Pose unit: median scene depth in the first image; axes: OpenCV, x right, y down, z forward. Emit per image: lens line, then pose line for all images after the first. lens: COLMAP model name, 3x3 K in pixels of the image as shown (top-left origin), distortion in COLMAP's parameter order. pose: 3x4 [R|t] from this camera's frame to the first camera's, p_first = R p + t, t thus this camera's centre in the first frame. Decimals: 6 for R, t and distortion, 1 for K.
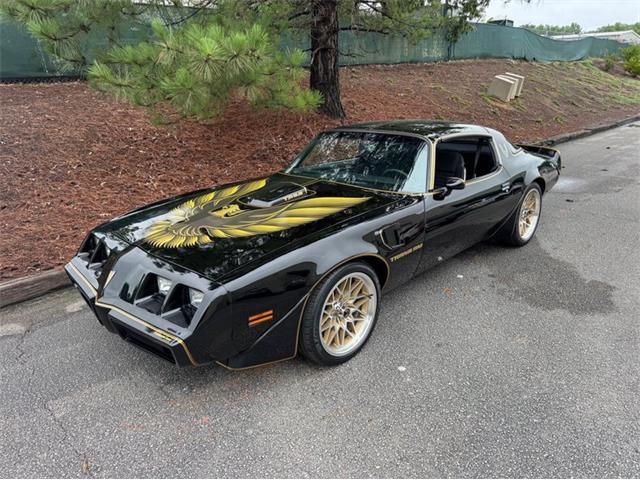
lens RADIAL K [[459.6, 0, 337.1], [0, 459.6, 239.5], [0, 0, 1]] dist [0.057244, -0.054232]
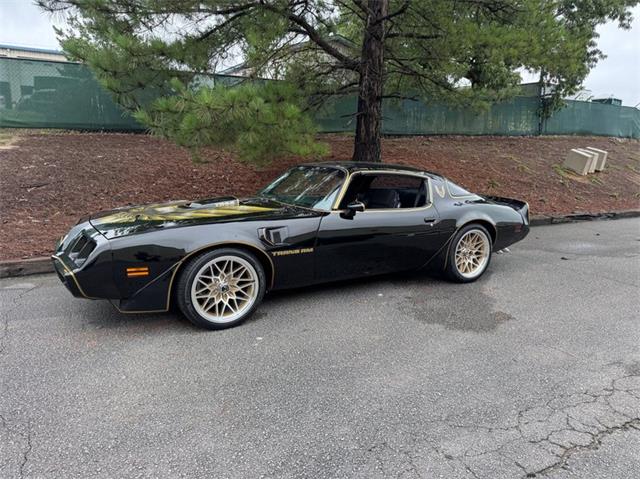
lens RADIAL K [[459.6, 0, 337.1], [0, 459.6, 239.5], [0, 0, 1]] dist [0.057244, -0.054232]
pose [[0.968833, 0.088316, -0.231437, 0.209702], [-0.121069, 0.983915, -0.131353, 0.054396], [0.216114, 0.155279, 0.963941, -0.061233]]
